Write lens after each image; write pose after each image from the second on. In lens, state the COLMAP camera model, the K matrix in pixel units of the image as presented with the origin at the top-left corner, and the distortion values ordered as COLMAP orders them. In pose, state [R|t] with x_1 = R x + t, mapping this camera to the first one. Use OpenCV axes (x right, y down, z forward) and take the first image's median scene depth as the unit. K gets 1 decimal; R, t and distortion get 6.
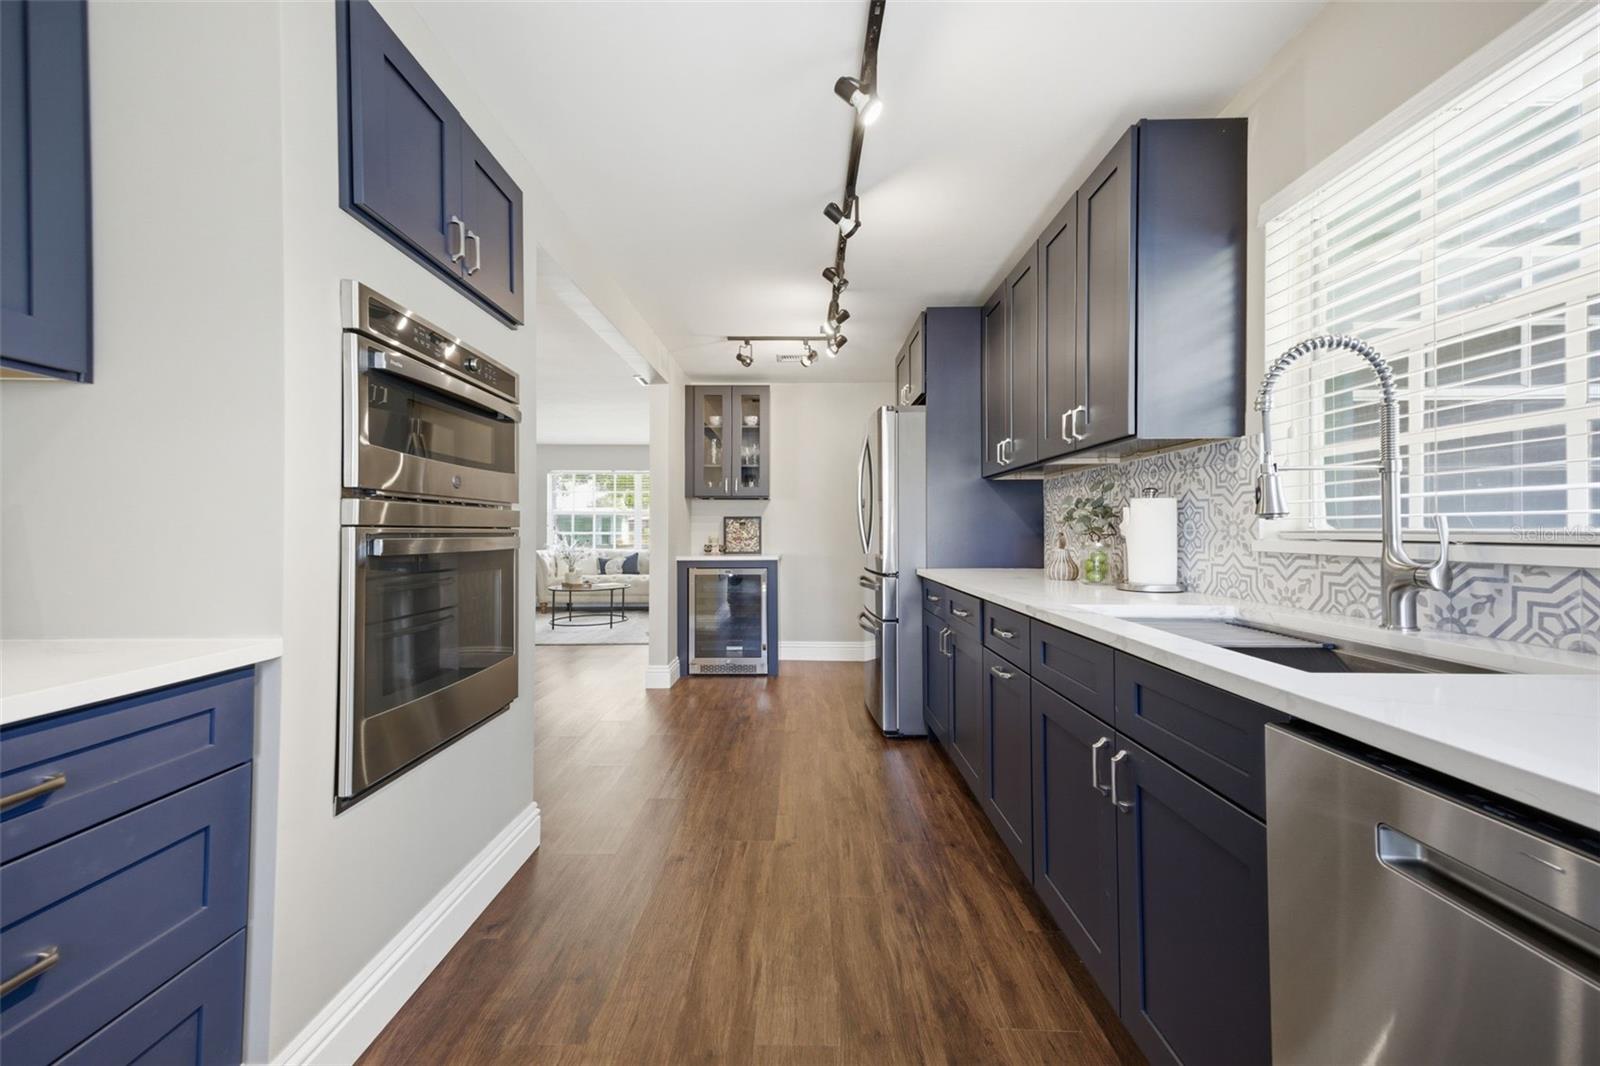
lens RADIAL K [[613.9, 0, 802.3], [0, 613.9, 537.4], [0, 0, 1]] dist [0.016518, 0.000069]
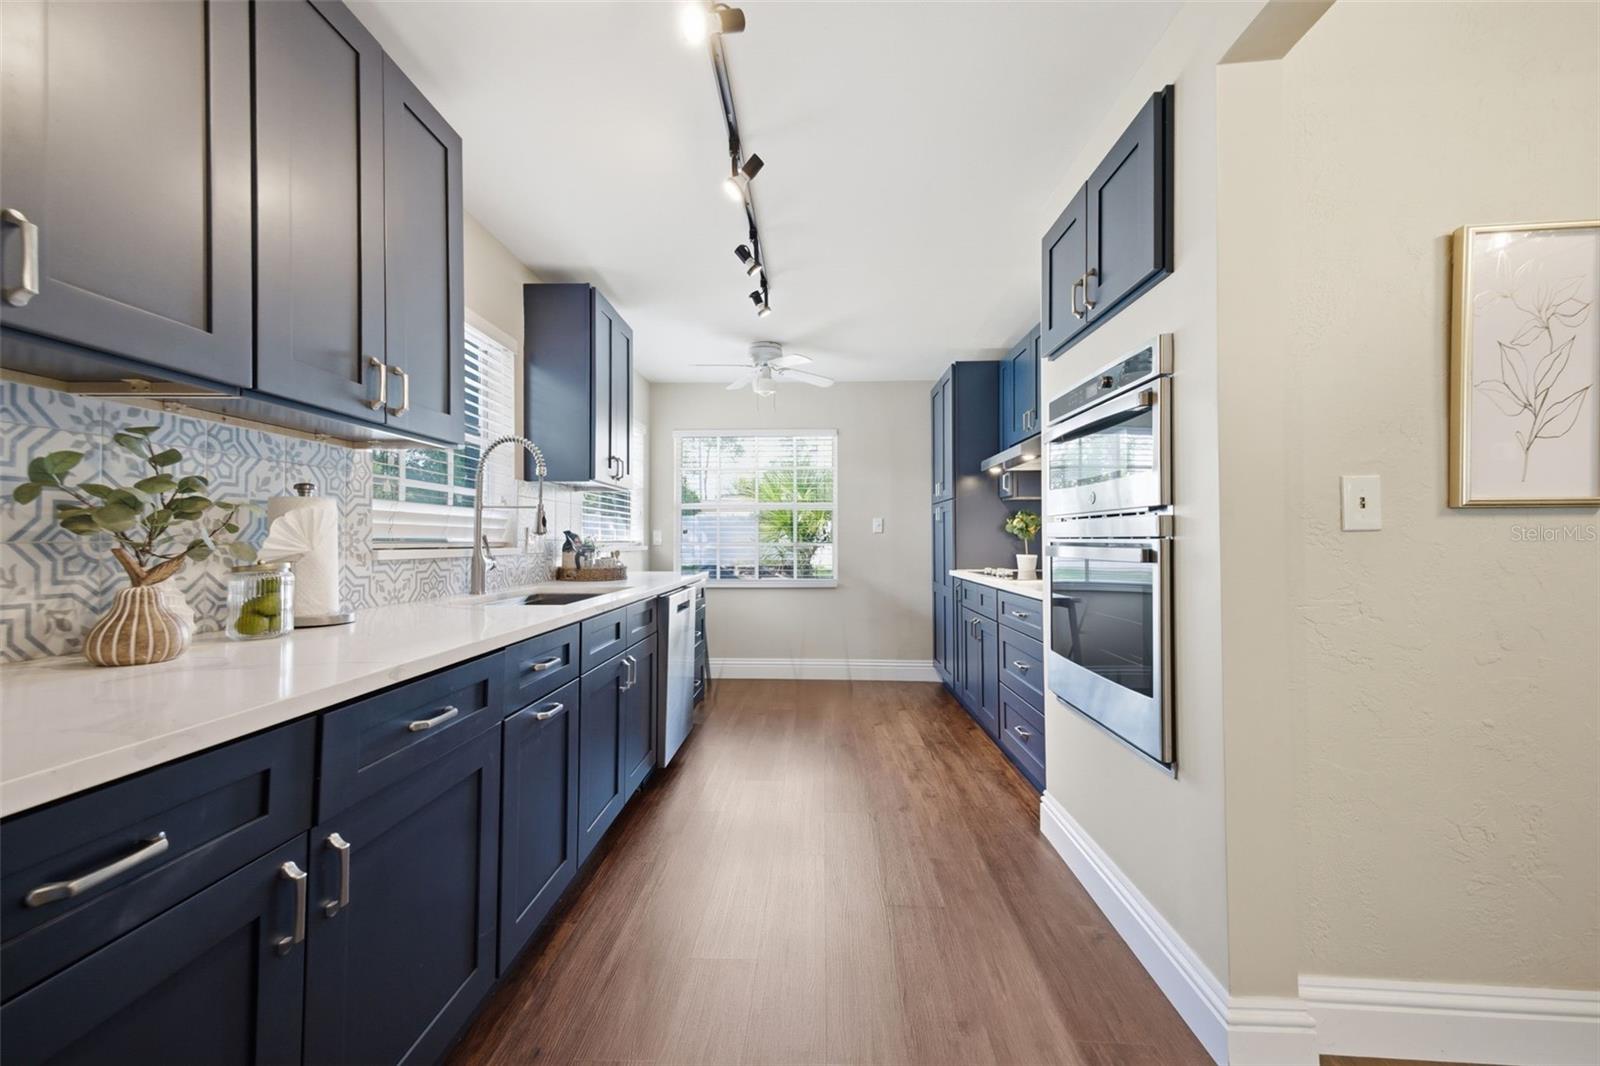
lens RADIAL K [[624.4, 0, 800.0], [0, 624.4, 533.0], [0, 0, 1]] dist [0.009047, -0.000008]
pose [[-0.999547, 0.002316, 0.030005, -0.048980], [0.002329, 0.999997, 0.000403, -0.024439], [-0.030004, 0.000472, -0.999550, 2.050322]]
